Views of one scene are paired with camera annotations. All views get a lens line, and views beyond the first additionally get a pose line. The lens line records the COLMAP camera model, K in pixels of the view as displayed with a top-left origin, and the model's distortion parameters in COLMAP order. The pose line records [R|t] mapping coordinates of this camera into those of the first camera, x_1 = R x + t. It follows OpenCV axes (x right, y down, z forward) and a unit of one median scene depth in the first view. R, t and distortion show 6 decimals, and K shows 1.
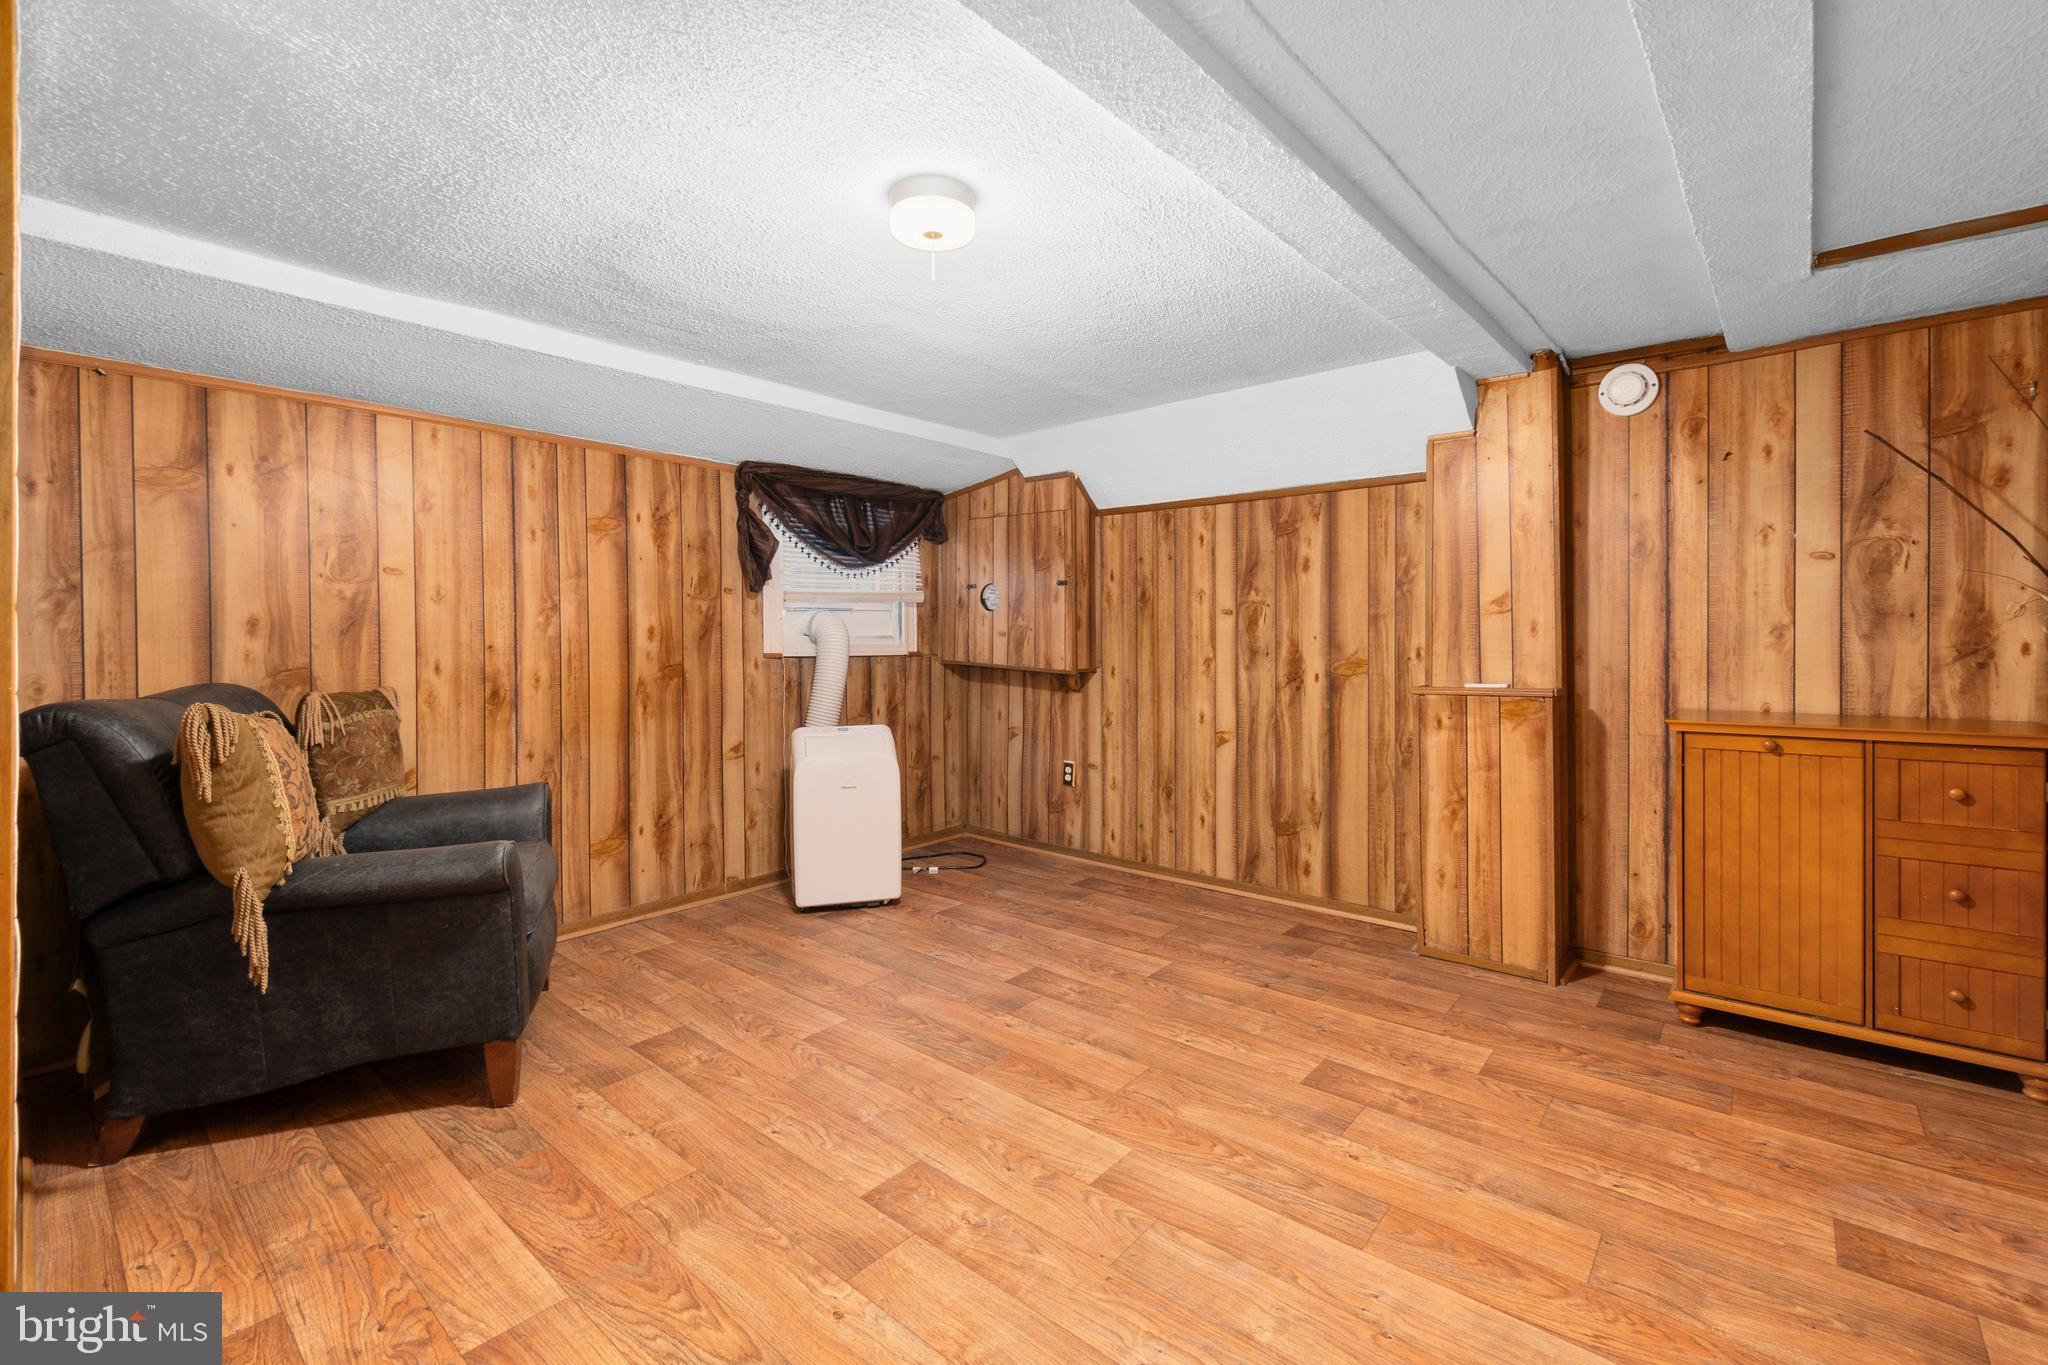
lens RADIAL K [[878.7, 0, 1013.9], [0, 878.7, 660.0], [0, 0, 1]] dist [-0.008339, -0.000049]
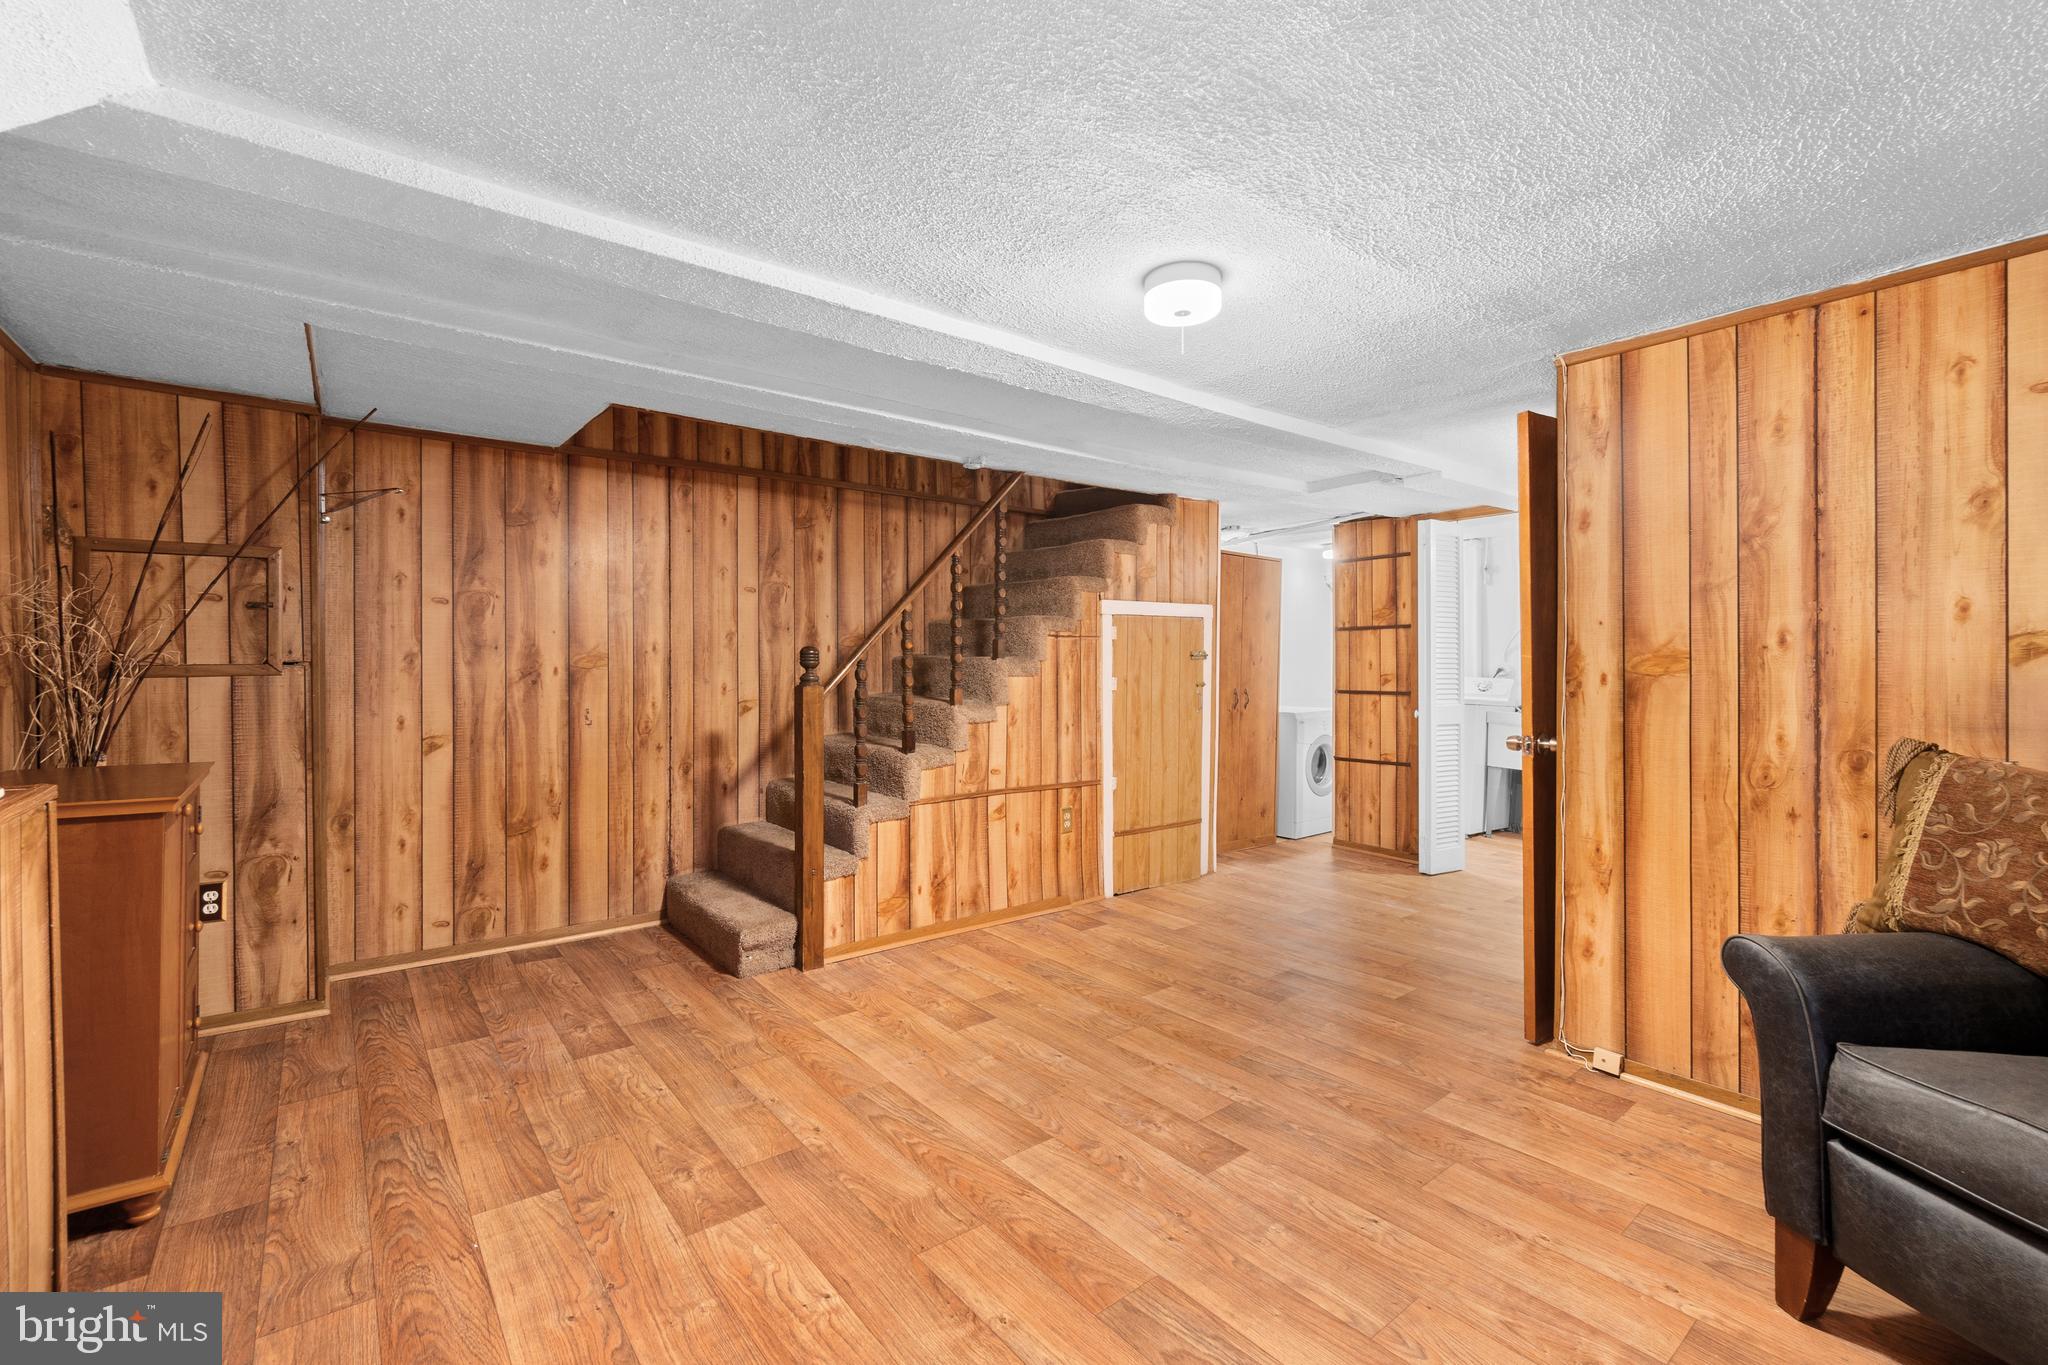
lens RADIAL K [[878.7, 0, 1013.9], [0, 878.7, 660.0], [0, 0, 1]] dist [-0.008339, -0.000049]
pose [[-0.982783, 0.005437, 0.184684, -0.054296], [0.009082, 0.999780, 0.018897, -0.045039], [-0.184541, 0.020248, -0.982616, 1.394458]]
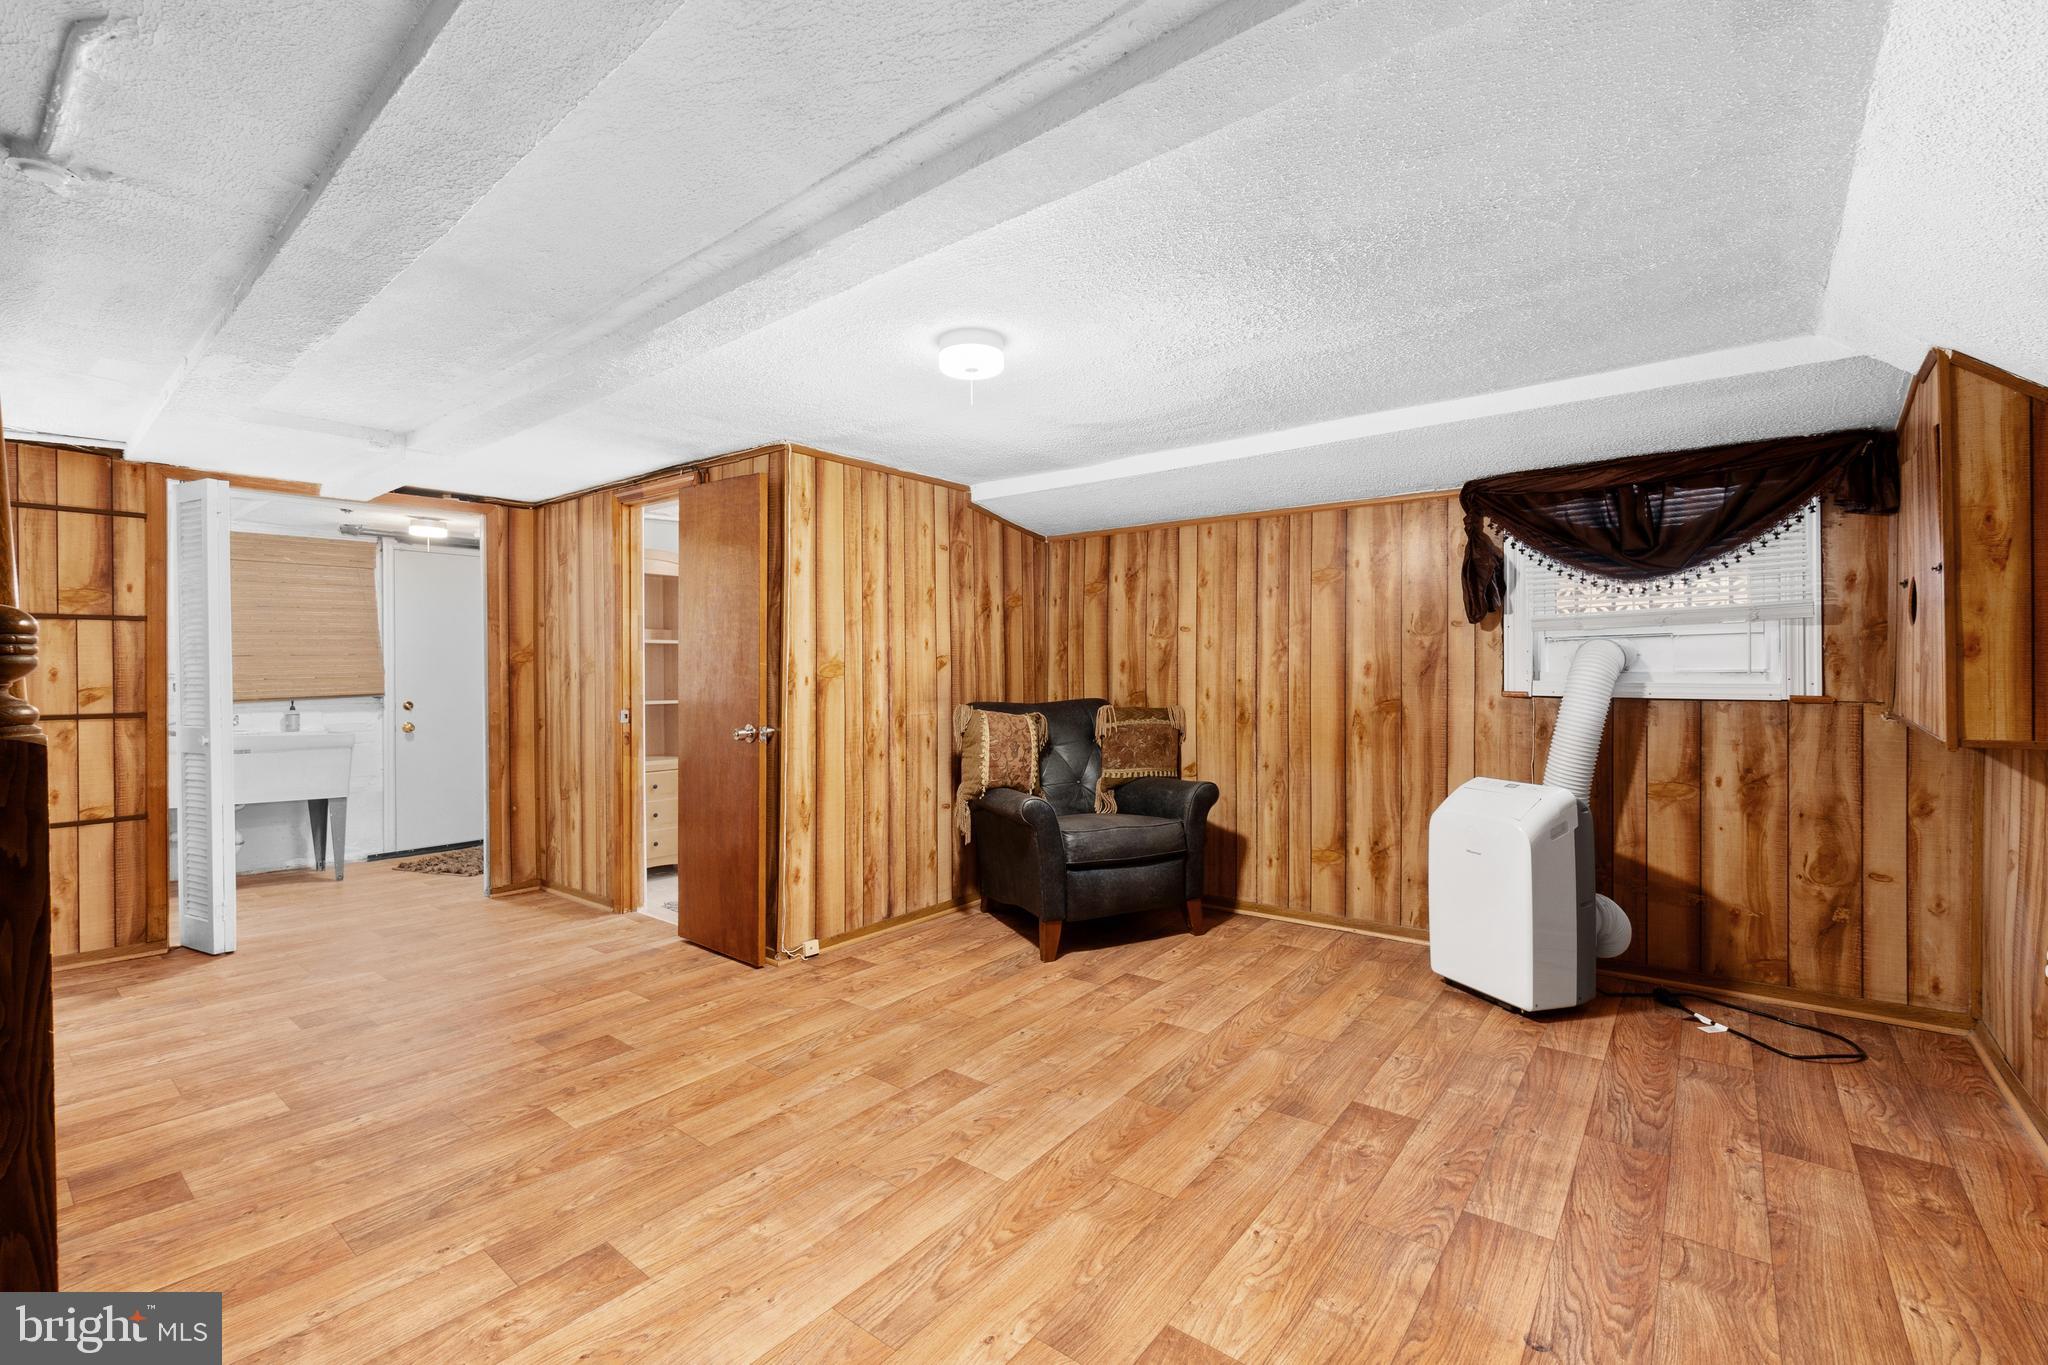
lens RADIAL K [[870.7, 0, 1017.3], [0, 870.7, 677.5], [0, 0, 1]] dist [-0.009476, 0.000248]
pose [[0.041847, 0.010868, -0.999065, 0.786886], [-0.021399, 0.999721, 0.009979, -0.027360], [0.998895, 0.020961, 0.042068, 0.660339]]
